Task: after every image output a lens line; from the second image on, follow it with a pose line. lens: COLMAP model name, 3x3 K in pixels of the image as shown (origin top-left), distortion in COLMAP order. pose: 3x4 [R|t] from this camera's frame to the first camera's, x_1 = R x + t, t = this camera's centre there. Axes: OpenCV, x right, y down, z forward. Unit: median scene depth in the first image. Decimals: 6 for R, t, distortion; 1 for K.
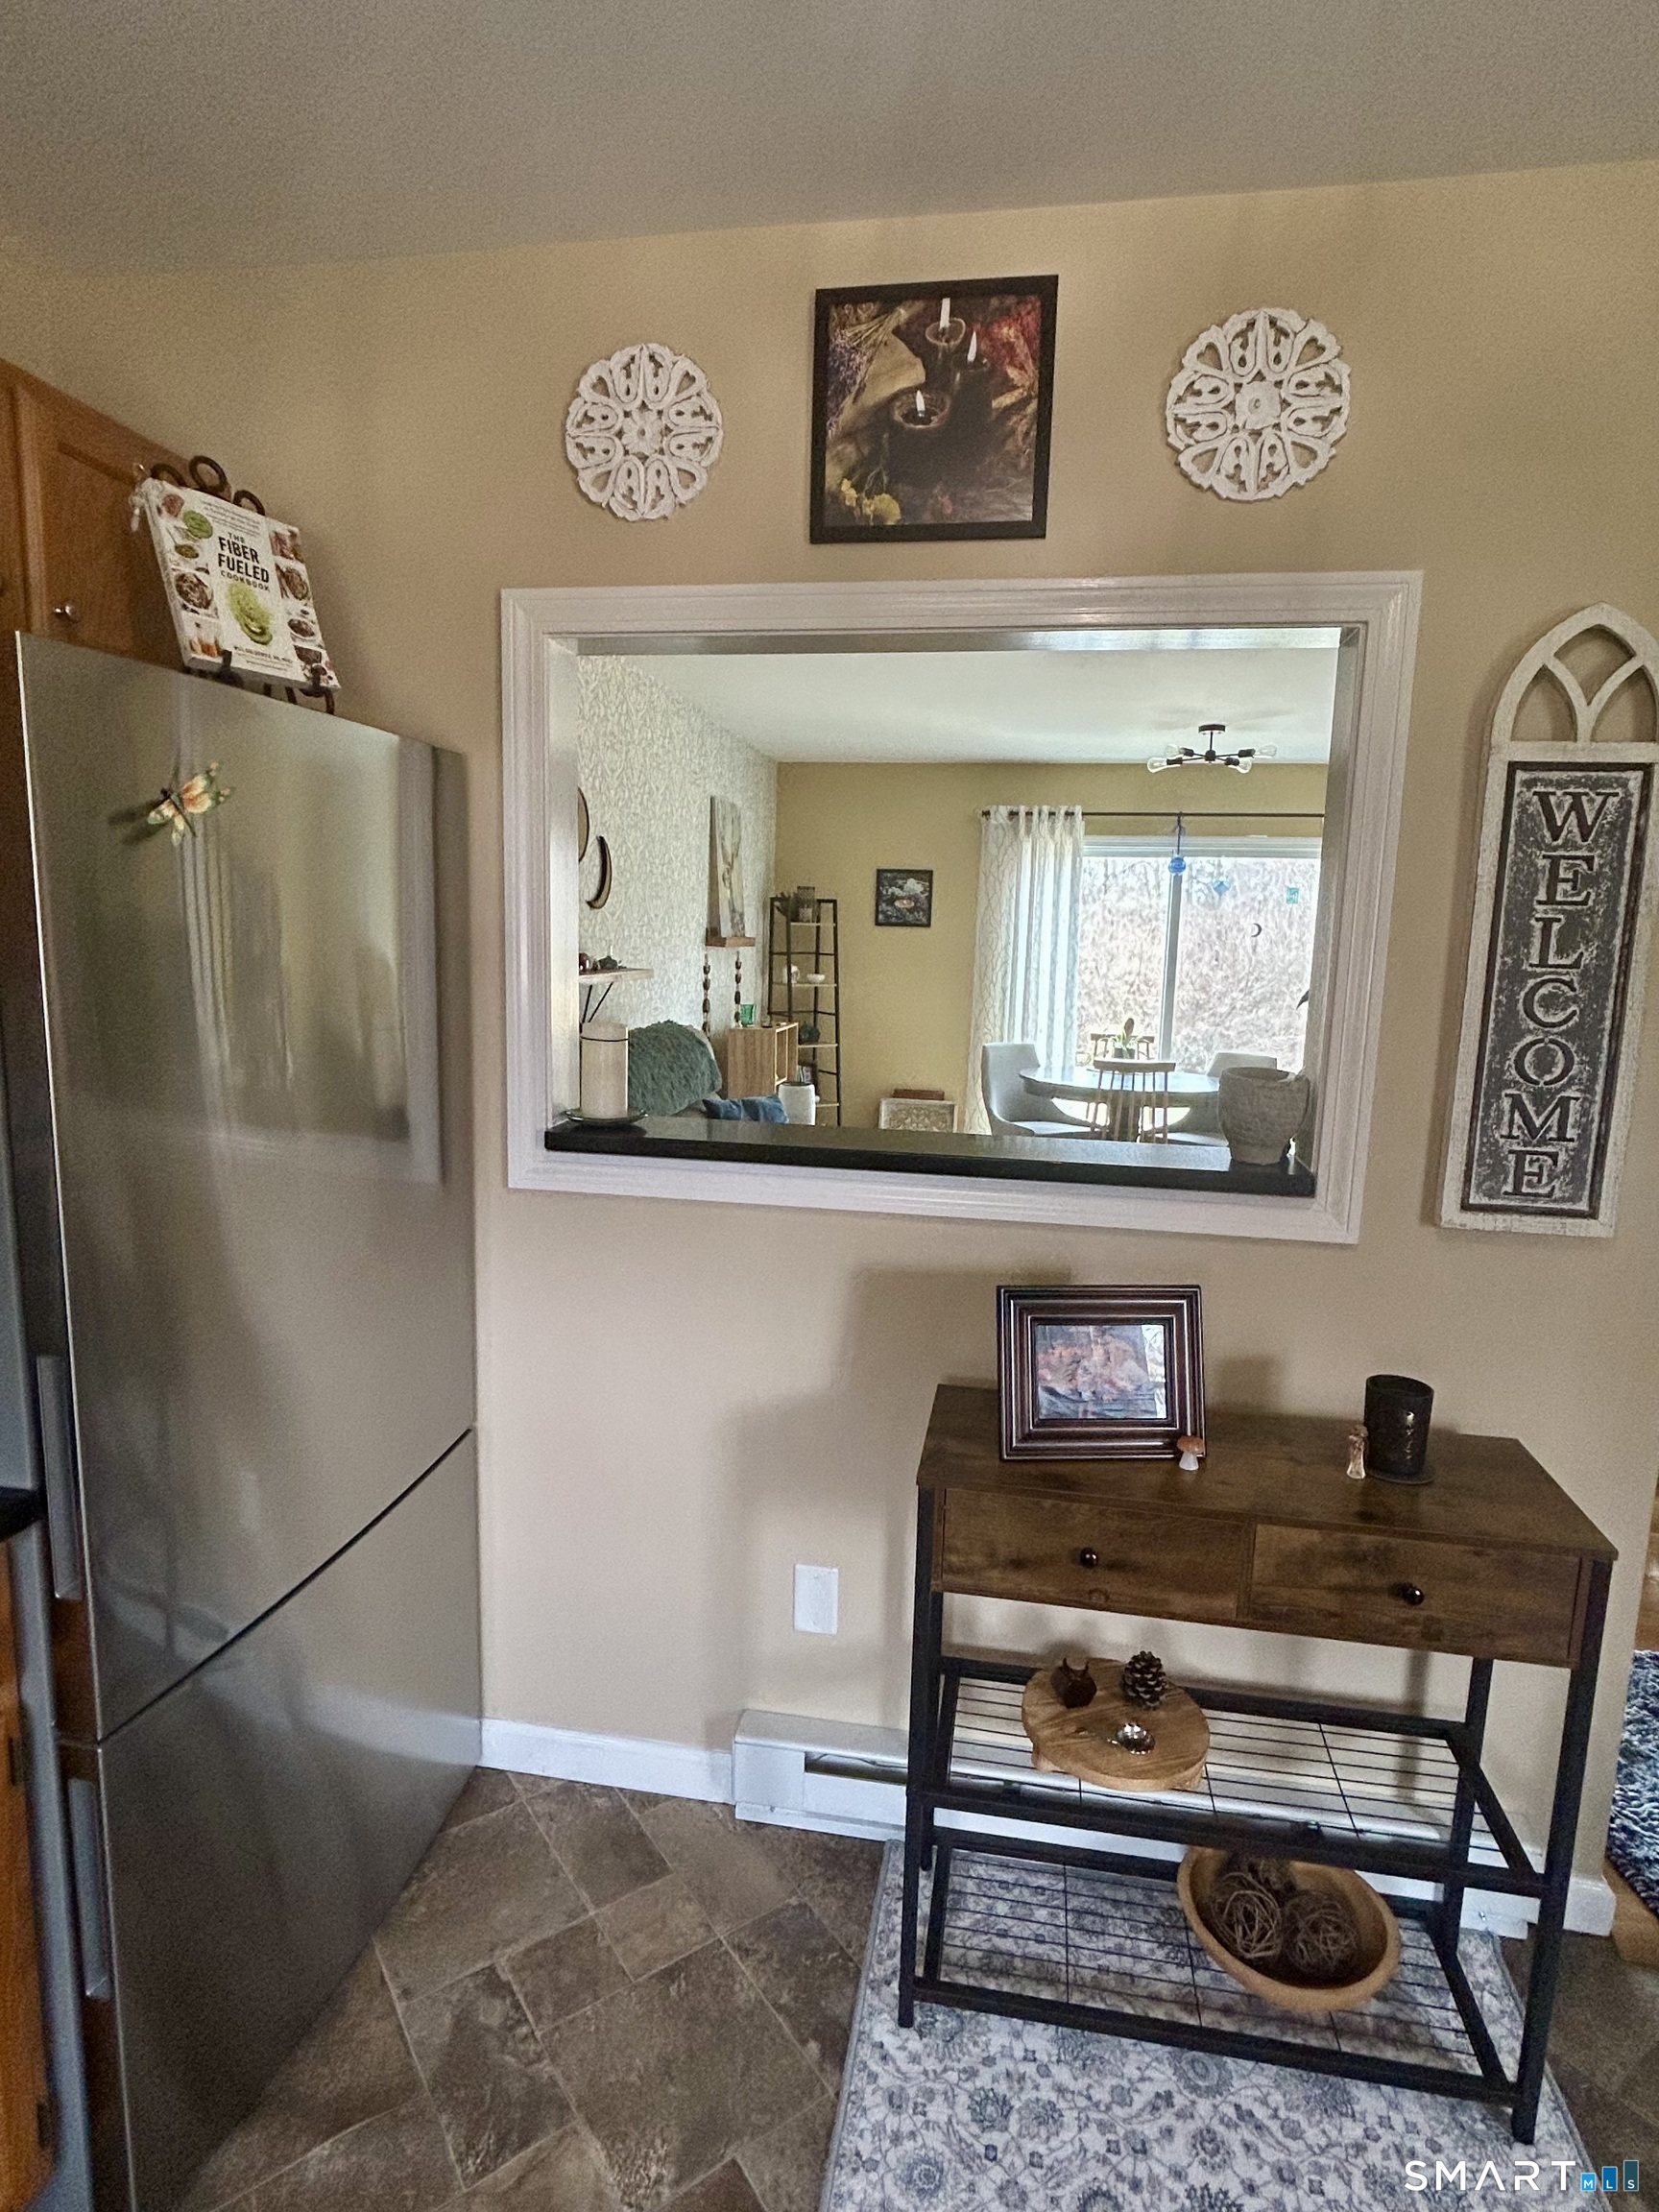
lens RADIAL K [[1175.5, 0, 838.3], [0, 1175.5, 1101.9], [0, 0, 1]] dist [-0.007268, 0.003260]
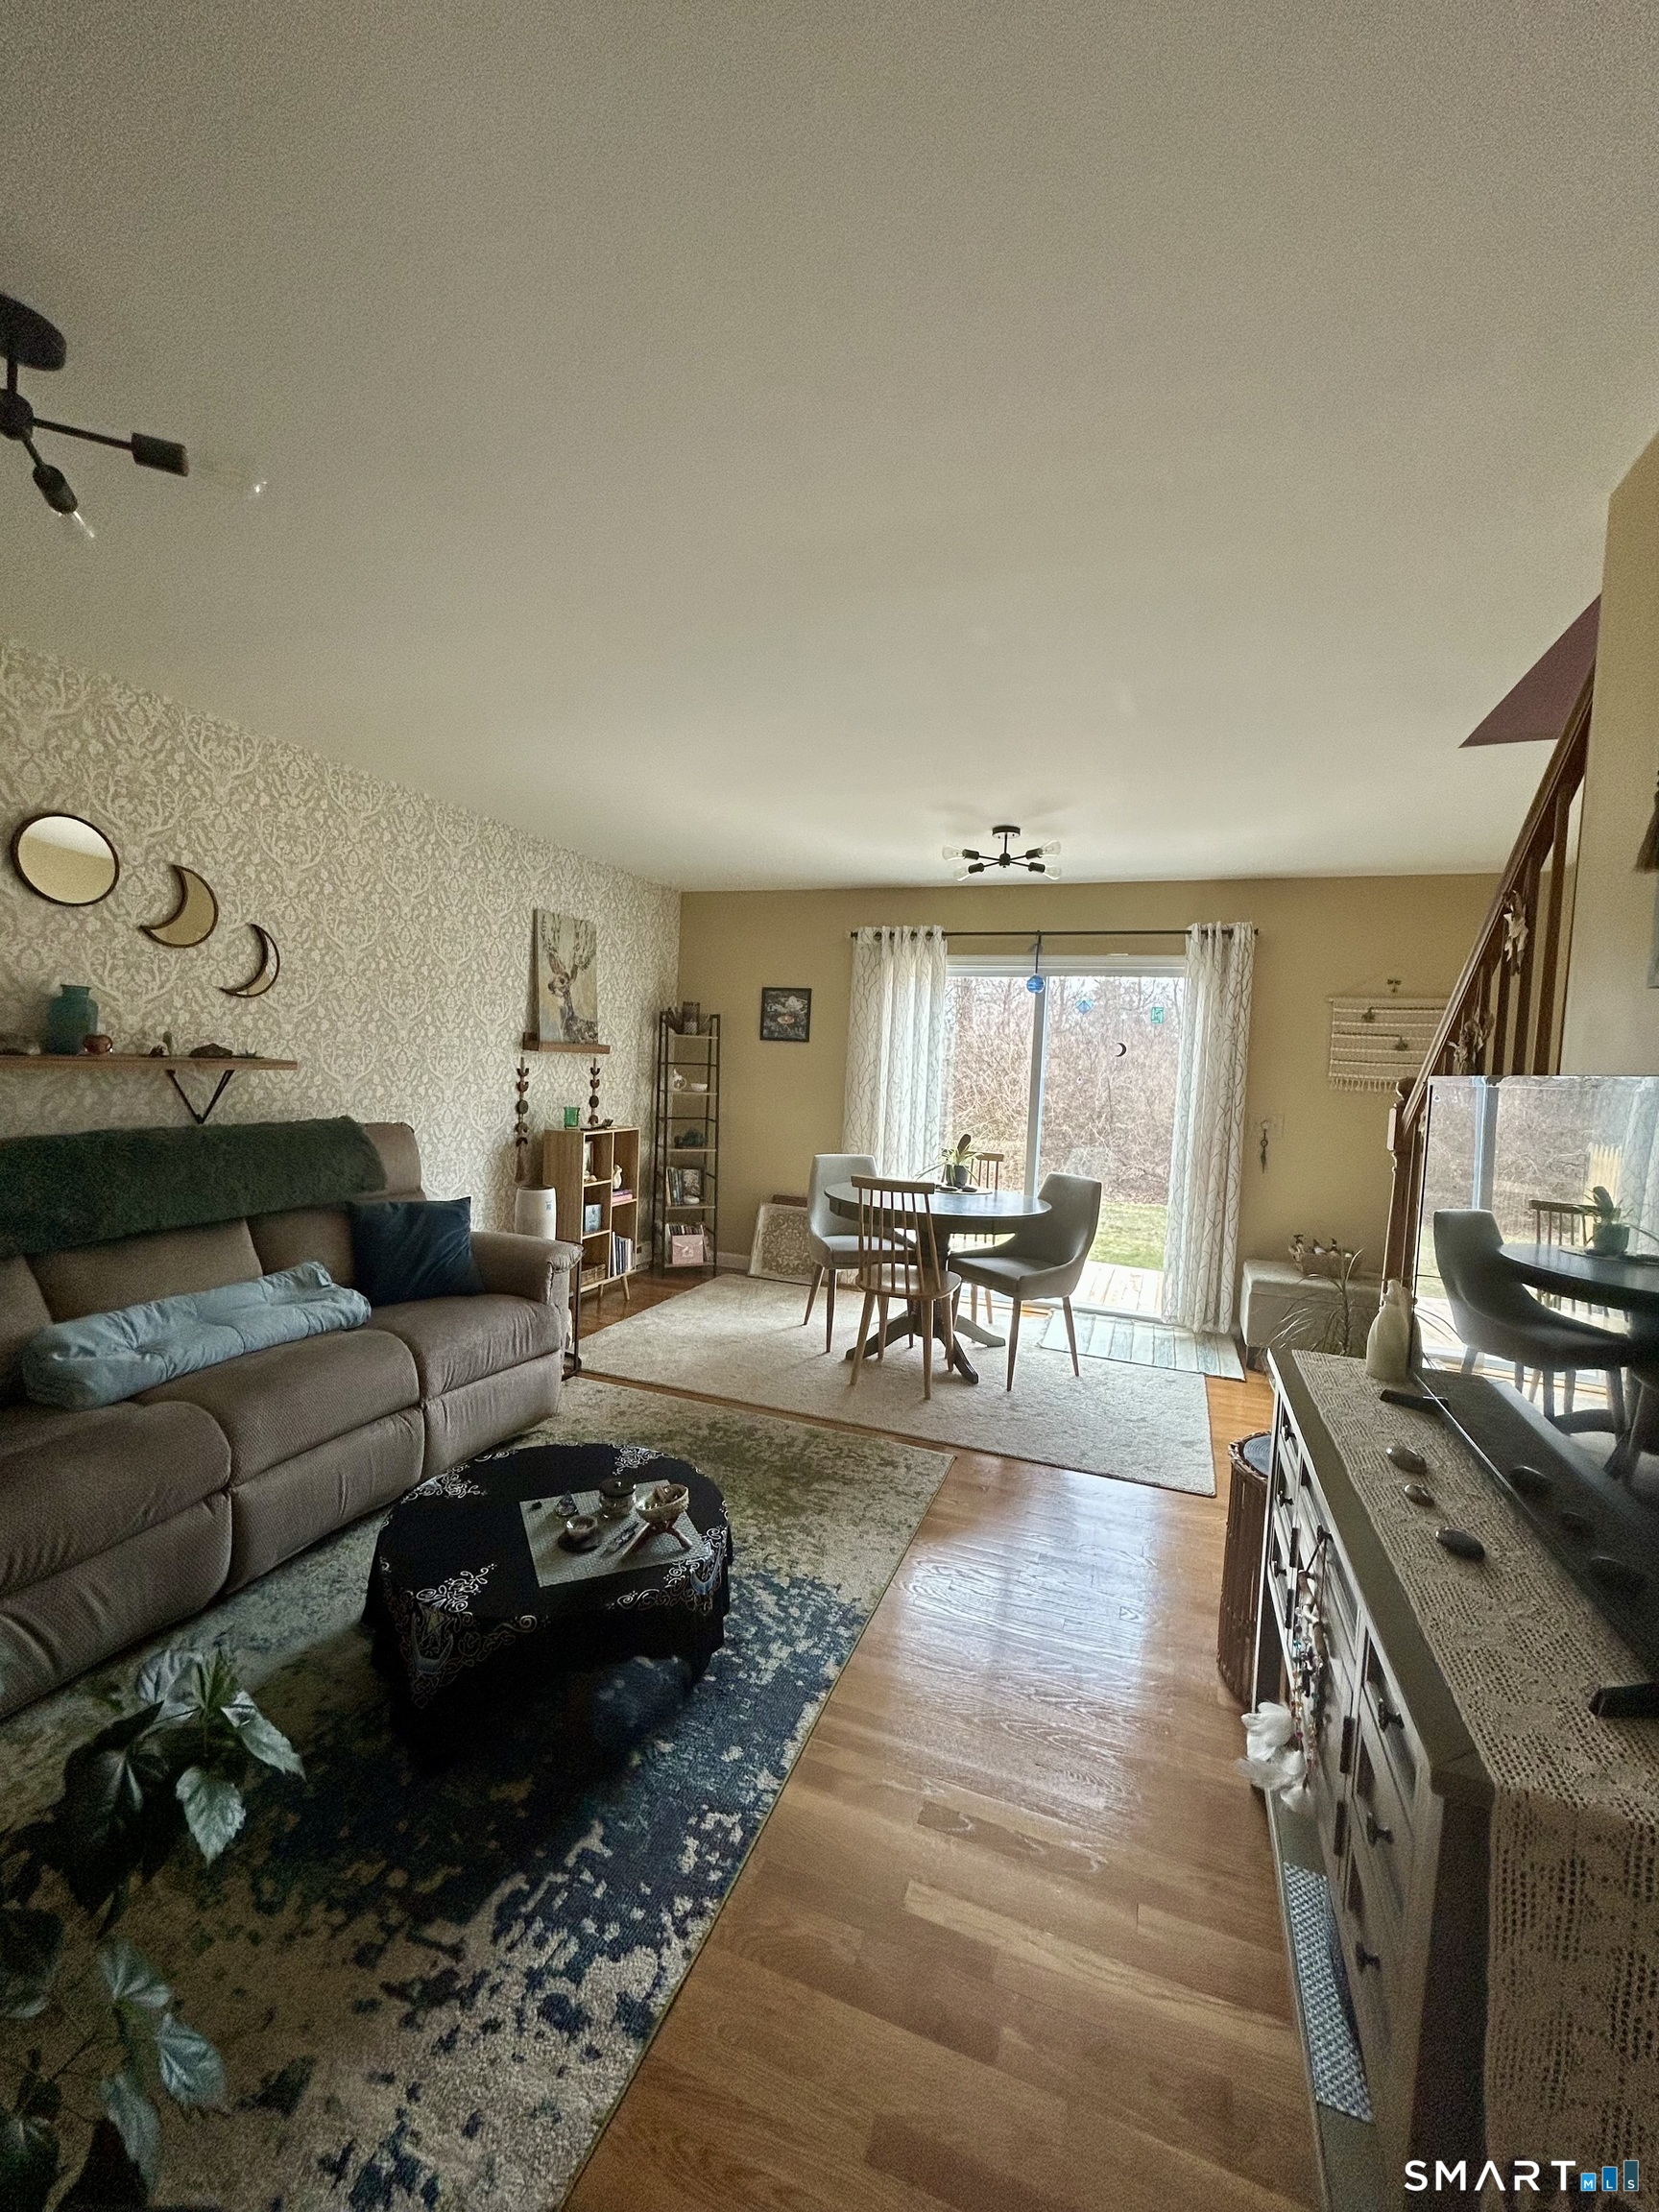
lens RADIAL K [[886.2, 0, 836.8], [0, 886.2, 1107.9], [0, 0, 1]] dist [0.000739, 0.000146]
pose [[0.983531, 0.031672, -0.177944, 0.256582], [-0.048412, 0.994716, -0.090536, -0.020098], [0.174137, 0.097659, 0.979867, 0.240613]]
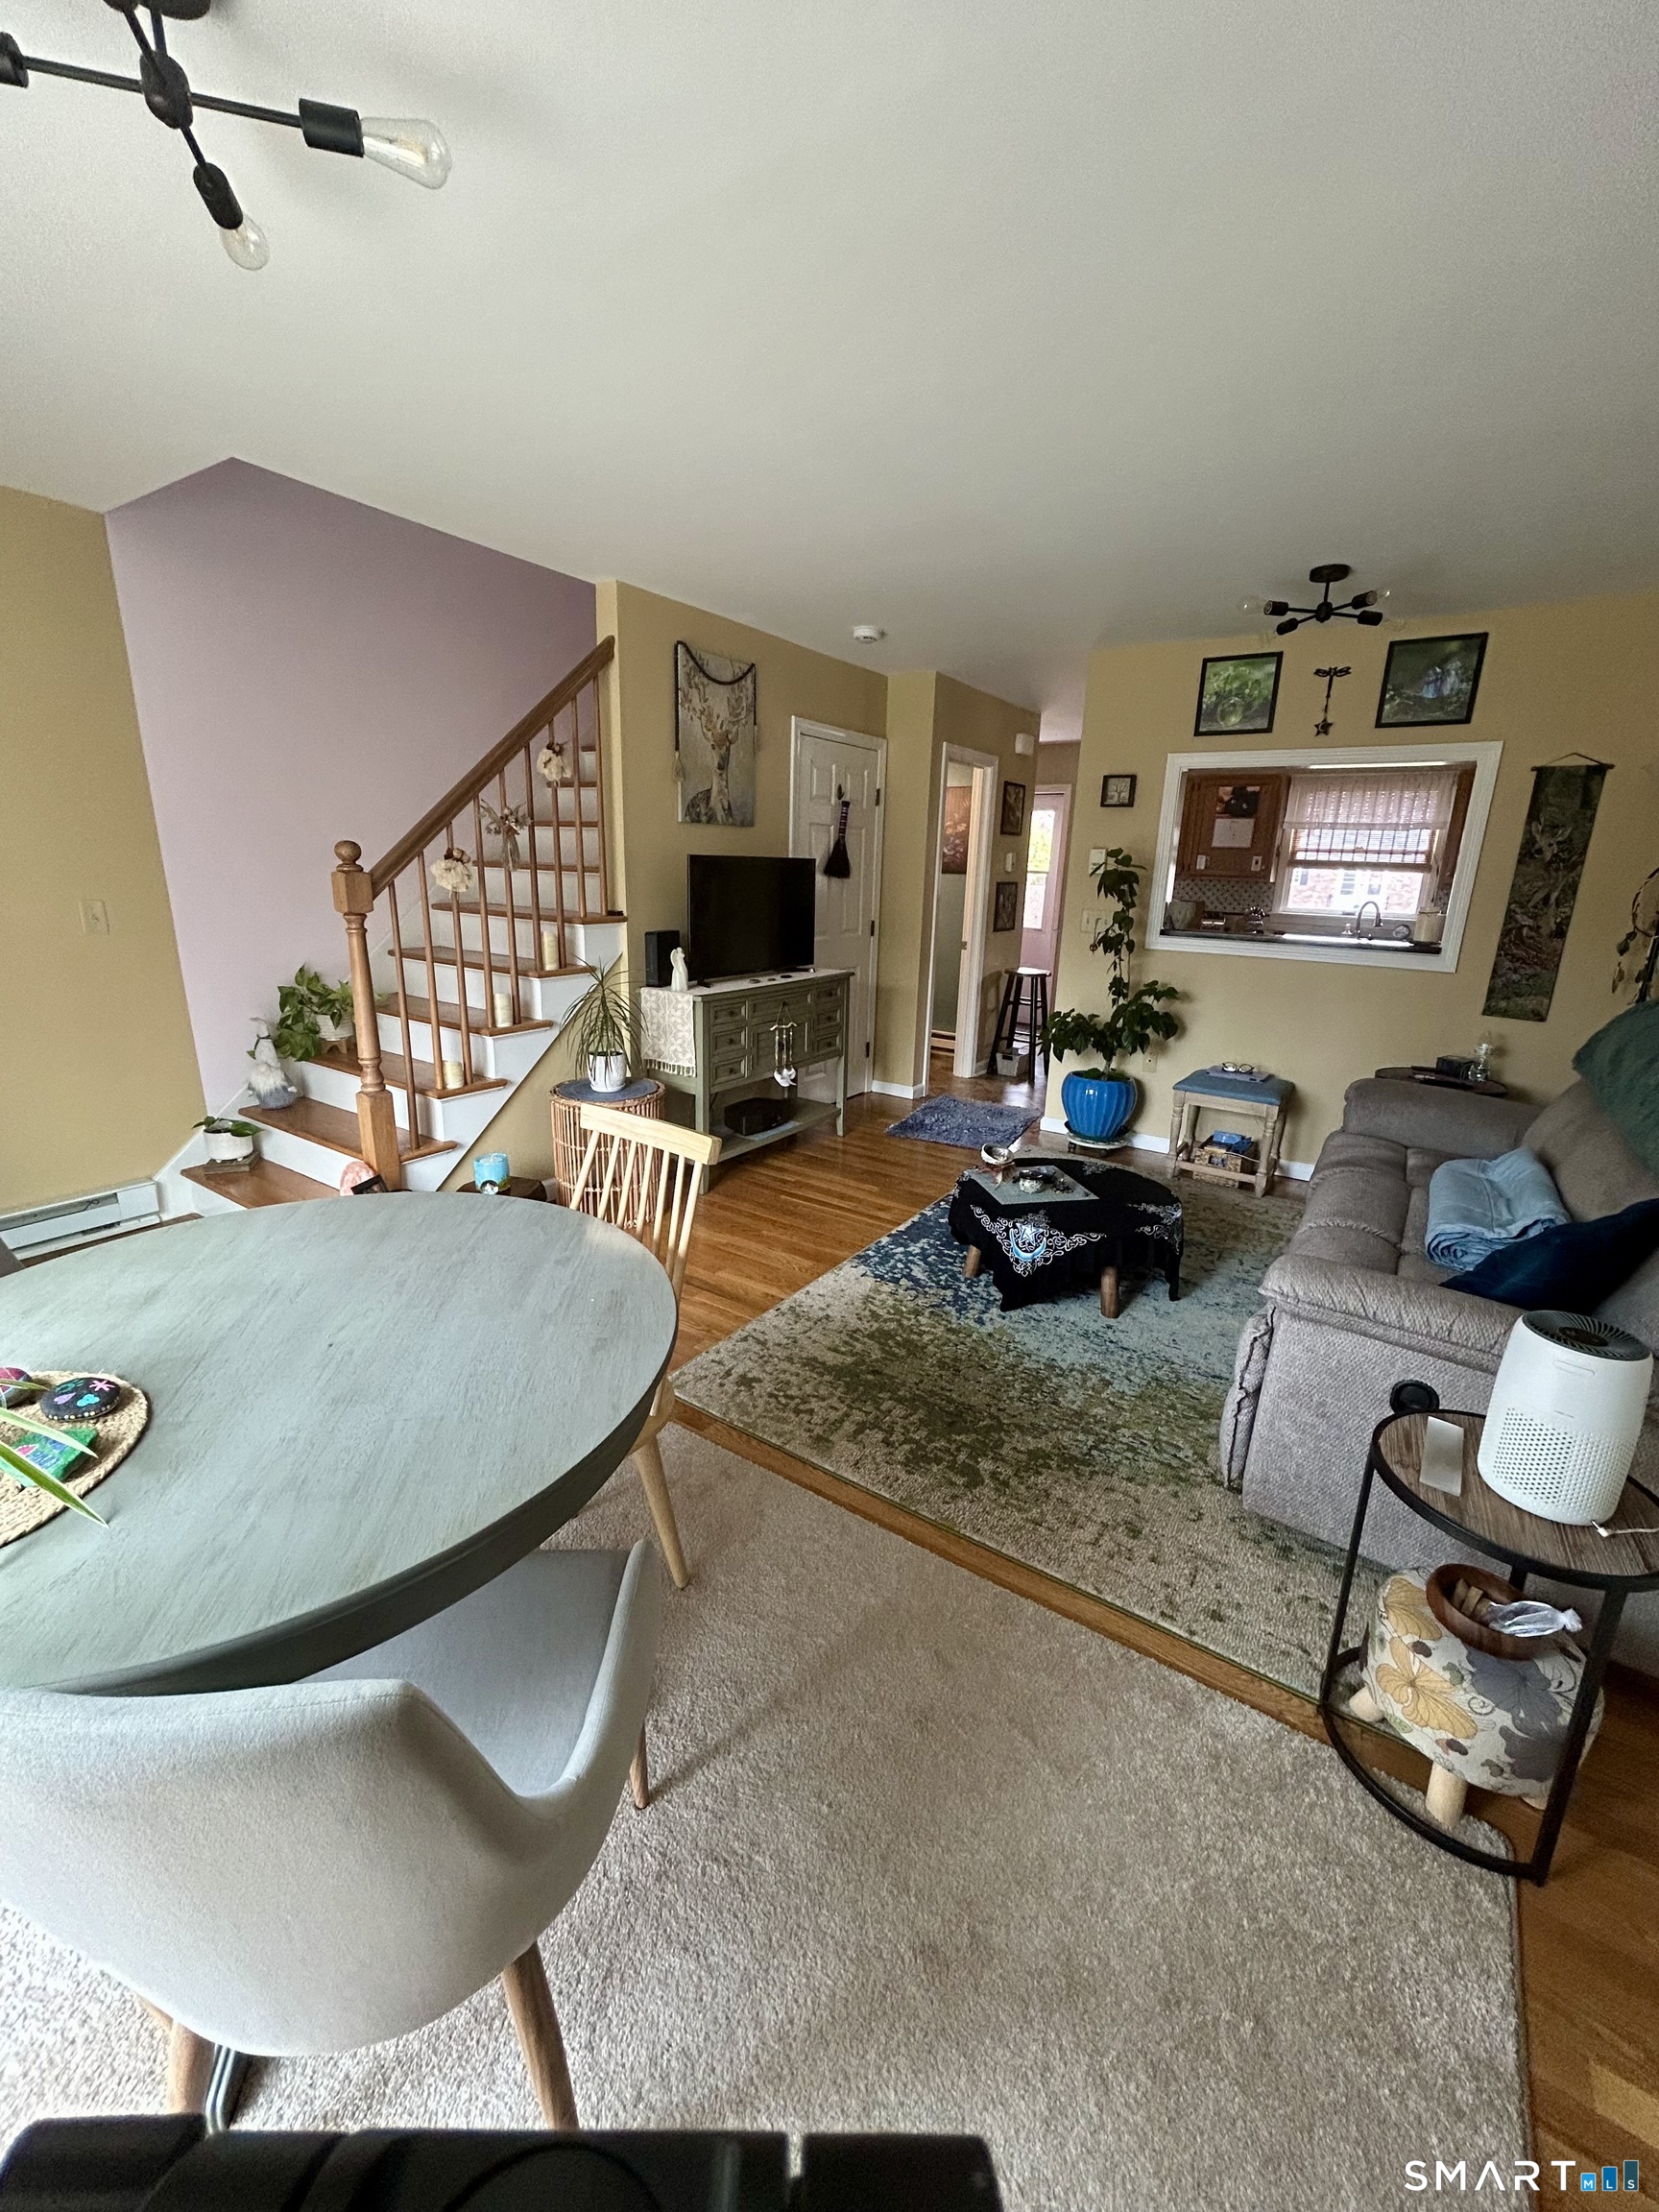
lens RADIAL K [[886.2, 0, 832.8], [0, 886.2, 1098.3], [0, 0, 1]] dist [0.000739, 0.000146]
pose [[-0.911112, -0.155502, 0.381699, 0.068441], [0.009525, 0.917906, 0.396684, -0.124288], [-0.412049, 0.365059, -0.834834, 0.907039]]
